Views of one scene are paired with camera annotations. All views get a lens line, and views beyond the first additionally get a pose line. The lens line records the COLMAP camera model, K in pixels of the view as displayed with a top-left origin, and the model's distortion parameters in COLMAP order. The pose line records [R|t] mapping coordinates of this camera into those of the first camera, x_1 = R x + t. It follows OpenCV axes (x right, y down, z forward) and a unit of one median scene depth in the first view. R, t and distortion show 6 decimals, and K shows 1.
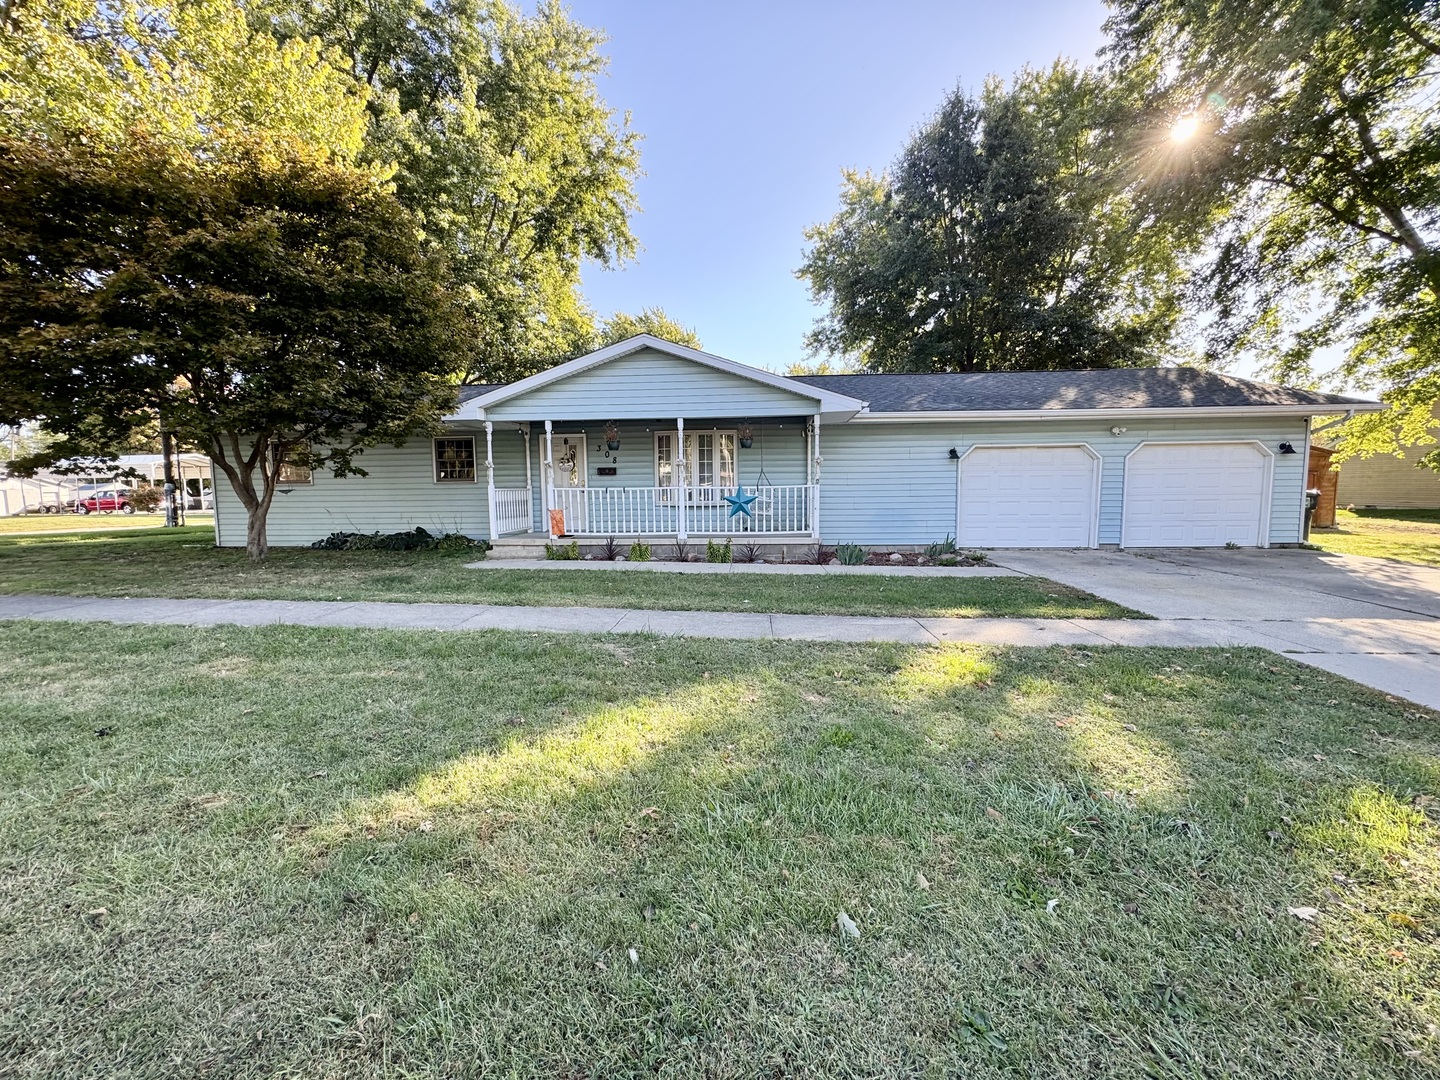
lens RADIAL K [[576.6, 0, 721.2], [0, 576.6, 536.5], [0, 0, 1]] dist [-0.005903, 0.000134]
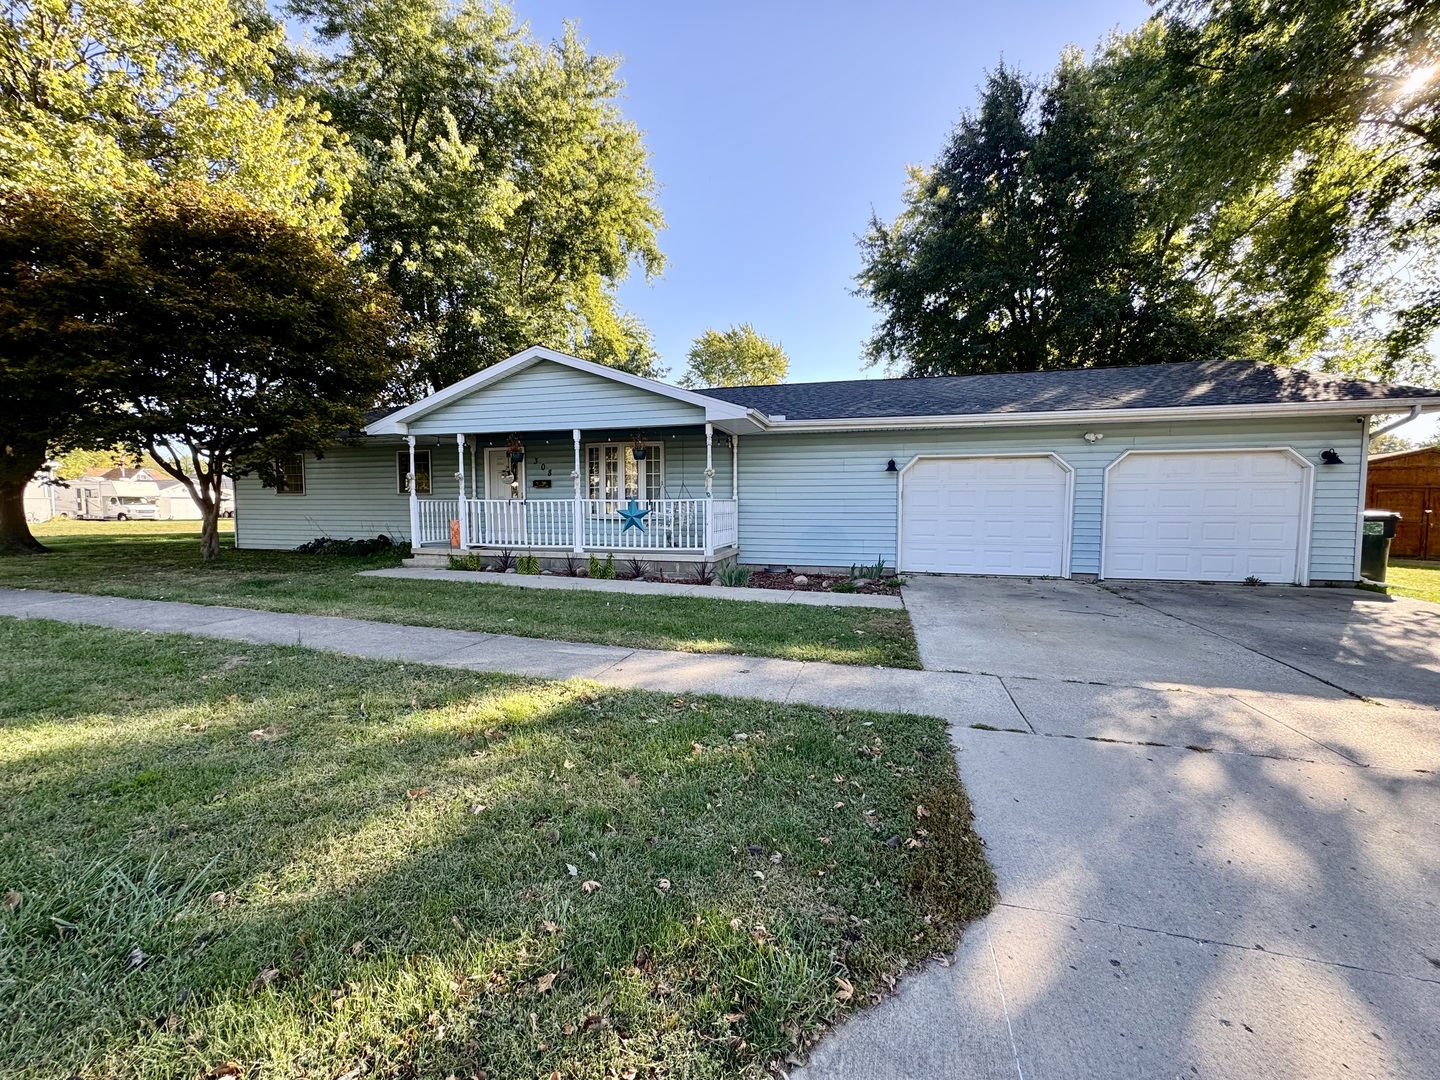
lens RADIAL K [[576.6, 0, 721.8], [0, 576.6, 537.8], [0, 0, 1]] dist [-0.005903, 0.000134]
pose [[0.979375, 0.023155, -0.200722, 0.332397], [-0.027754, 0.999412, -0.020126, -0.007452], [0.200138, 0.025281, 0.979442, 0.083346]]
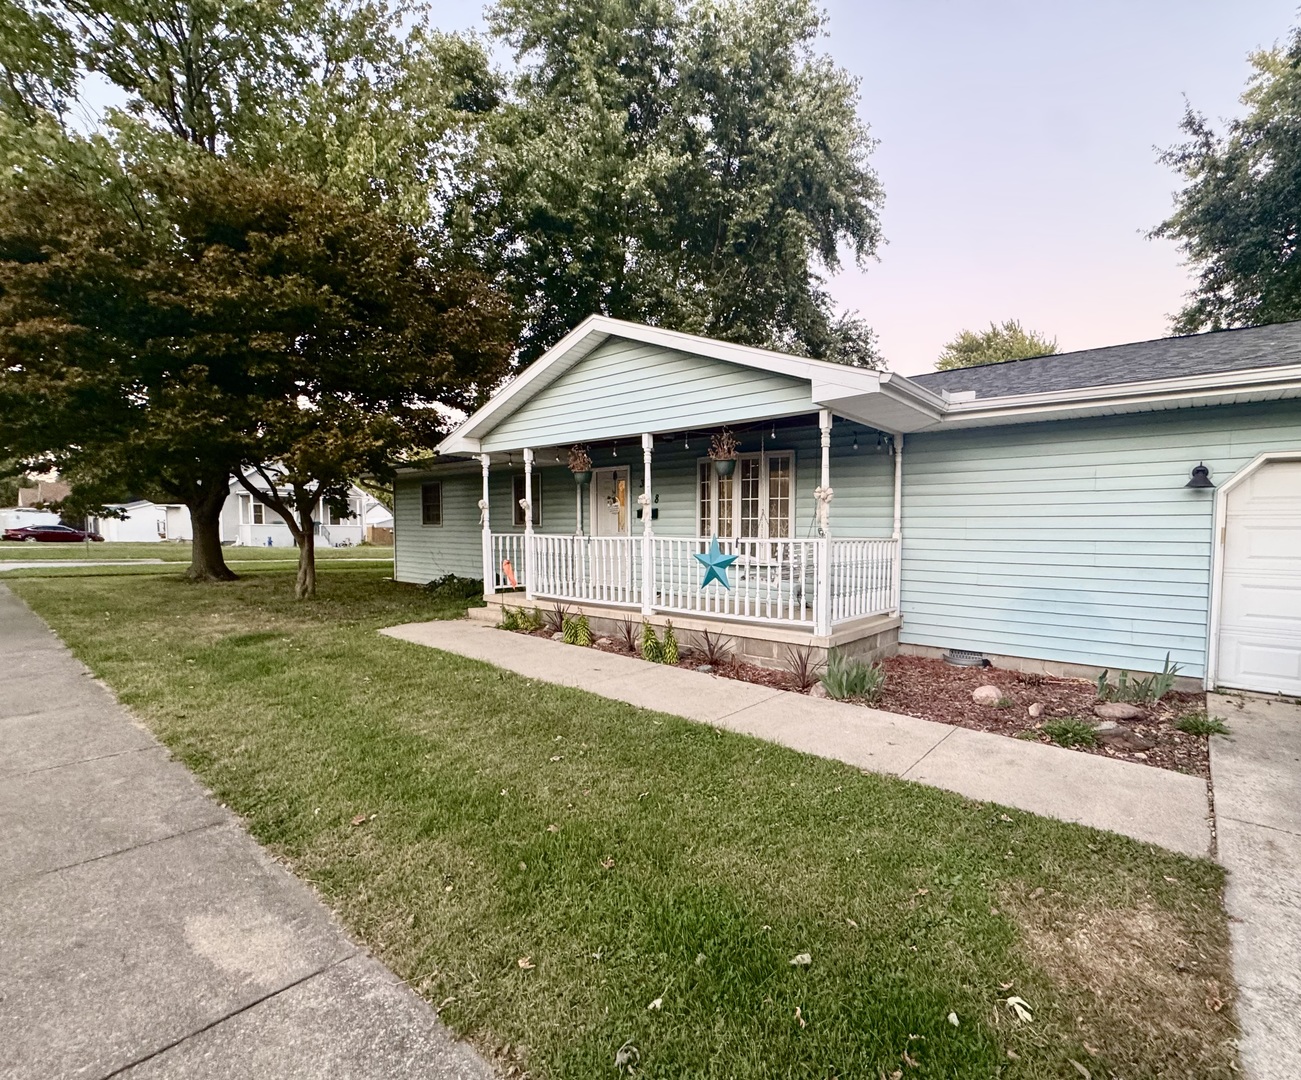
lens RADIAL K [[606.3, 0, 759.8], [0, 606.3, 565.1], [0, 0, 1]] dist [-0.002365, -0.000836]
pose [[0.846299, 0.047913, -0.530549, 0.372425], [-0.063246, 0.997940, -0.010763, -0.049054], [0.528940, 0.042664, 0.847586, 0.431041]]
